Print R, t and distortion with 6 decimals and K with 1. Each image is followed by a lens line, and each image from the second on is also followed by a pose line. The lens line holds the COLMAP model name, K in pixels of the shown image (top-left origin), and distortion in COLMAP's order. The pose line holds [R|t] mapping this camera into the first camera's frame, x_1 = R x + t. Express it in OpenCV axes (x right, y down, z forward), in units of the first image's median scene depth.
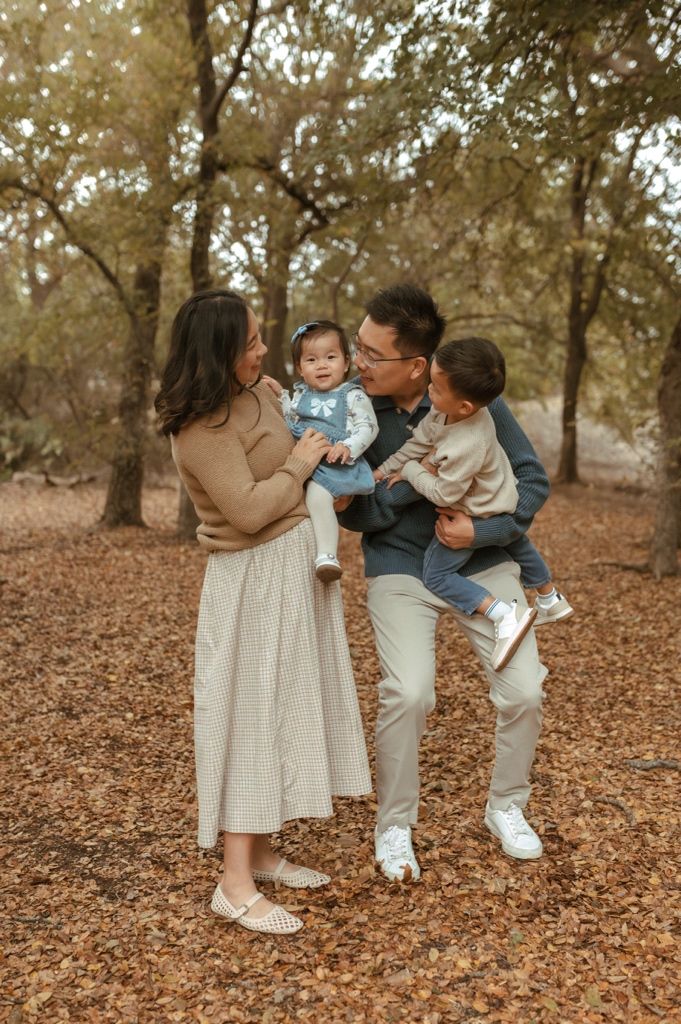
lens RADIAL K [[1074.7, 0, 337.4], [0, 1074.7, 532.8], [0, 0, 1]] dist [-0.001929, 0.000674]
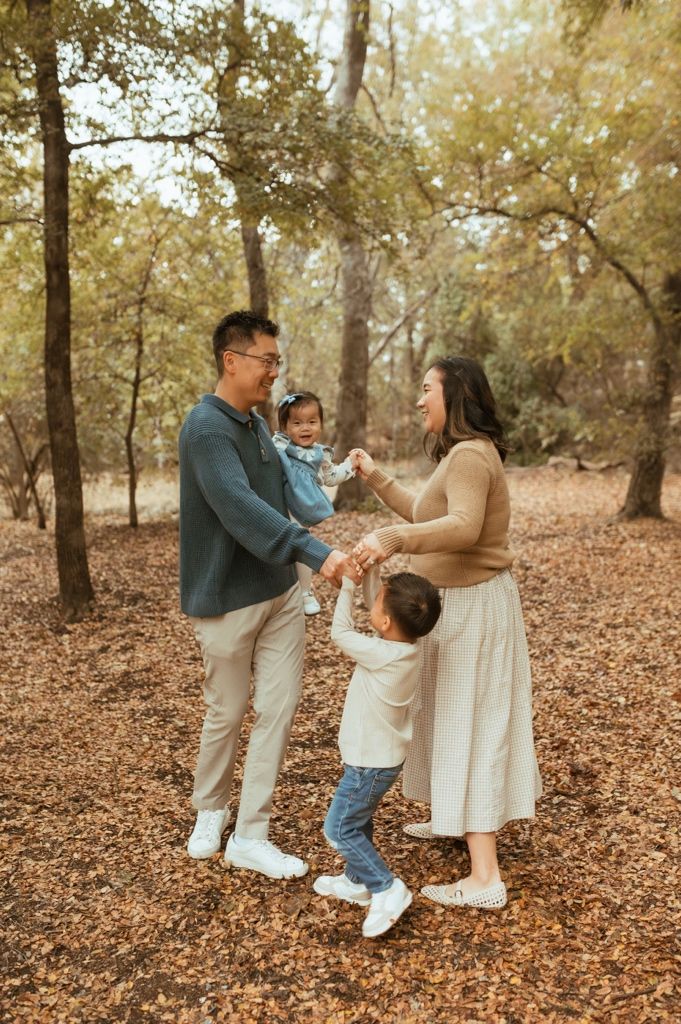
lens RADIAL K [[1047.7, 0, 326.1], [0, 1047.7, 511.1], [0, 0, 1]] dist [-0.000163, 0.000610]
pose [[0.873710, 0.032580, -0.485355, 0.068277], [-0.028523, 0.999469, 0.015743, -0.041901], [0.485610, 0.000089, 0.874176, -0.140455]]
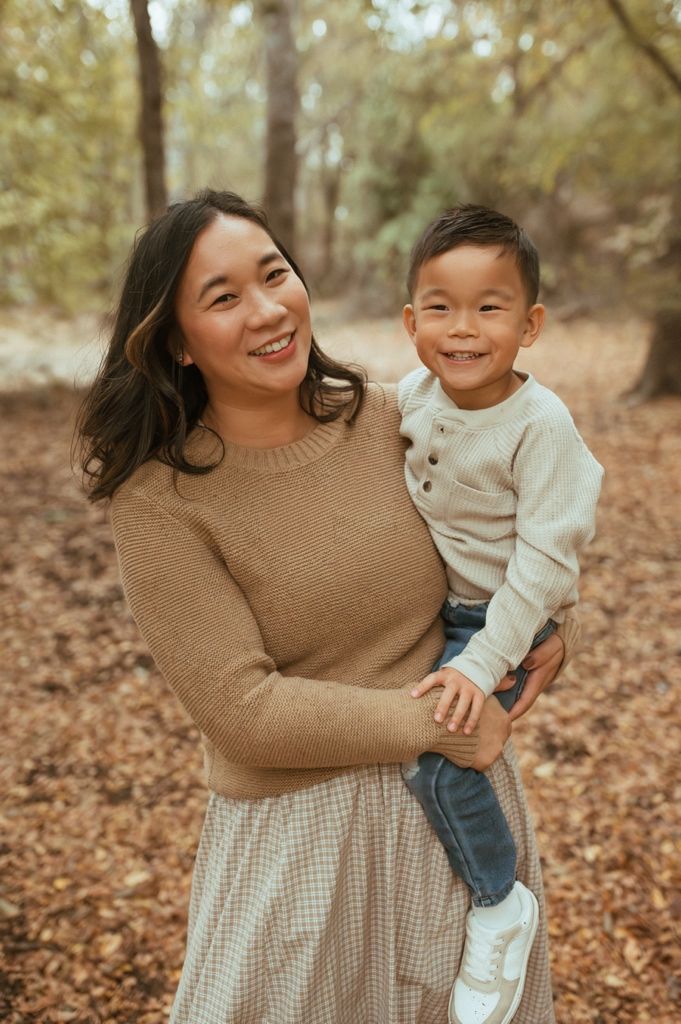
lens RADIAL K [[1076.1, 0, 367.3], [0, 1076.1, 438.3], [0, 0, 1]] dist [0.003803, -0.000222]
pose [[0.931537, 0.074270, -0.355981, -0.243413], [-0.040700, 0.994064, 0.100894, -0.102364], [0.361361, -0.079498, 0.929031, 0.321096]]
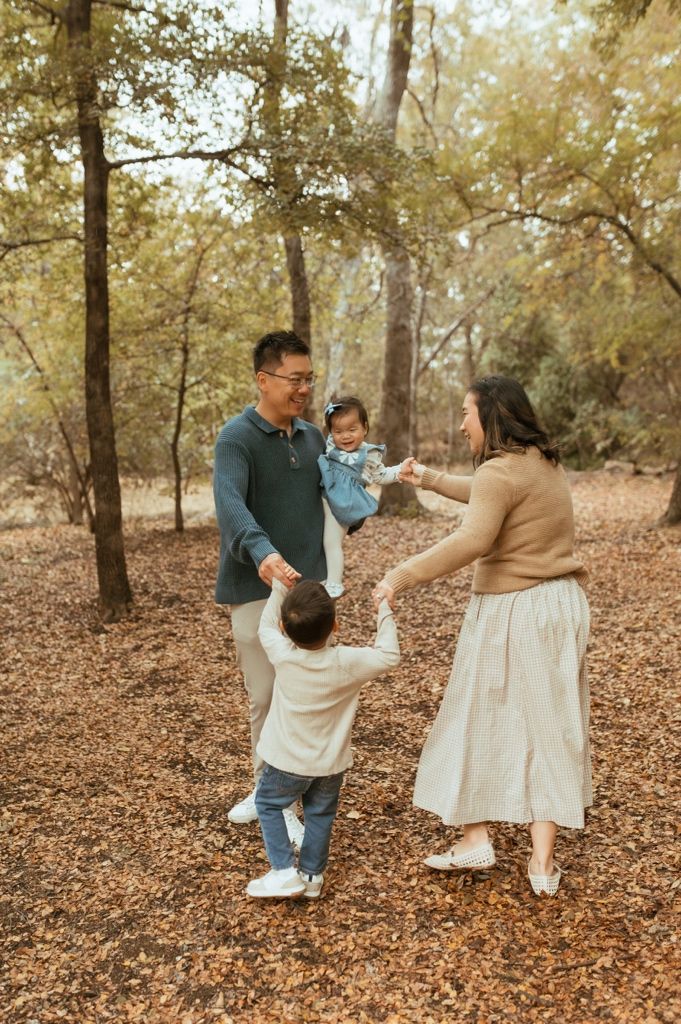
lens RADIAL K [[1064.2, 0, 309.7], [0, 1064.2, 514.1], [0, 0, 1]] dist [-0.002396, 0.003489]
pose [[0.832377, 0.032054, -0.553281, 0.154087], [-0.027861, 0.999484, 0.015989, -0.044279], [0.553508, 0.002106, 0.832841, -0.164213]]
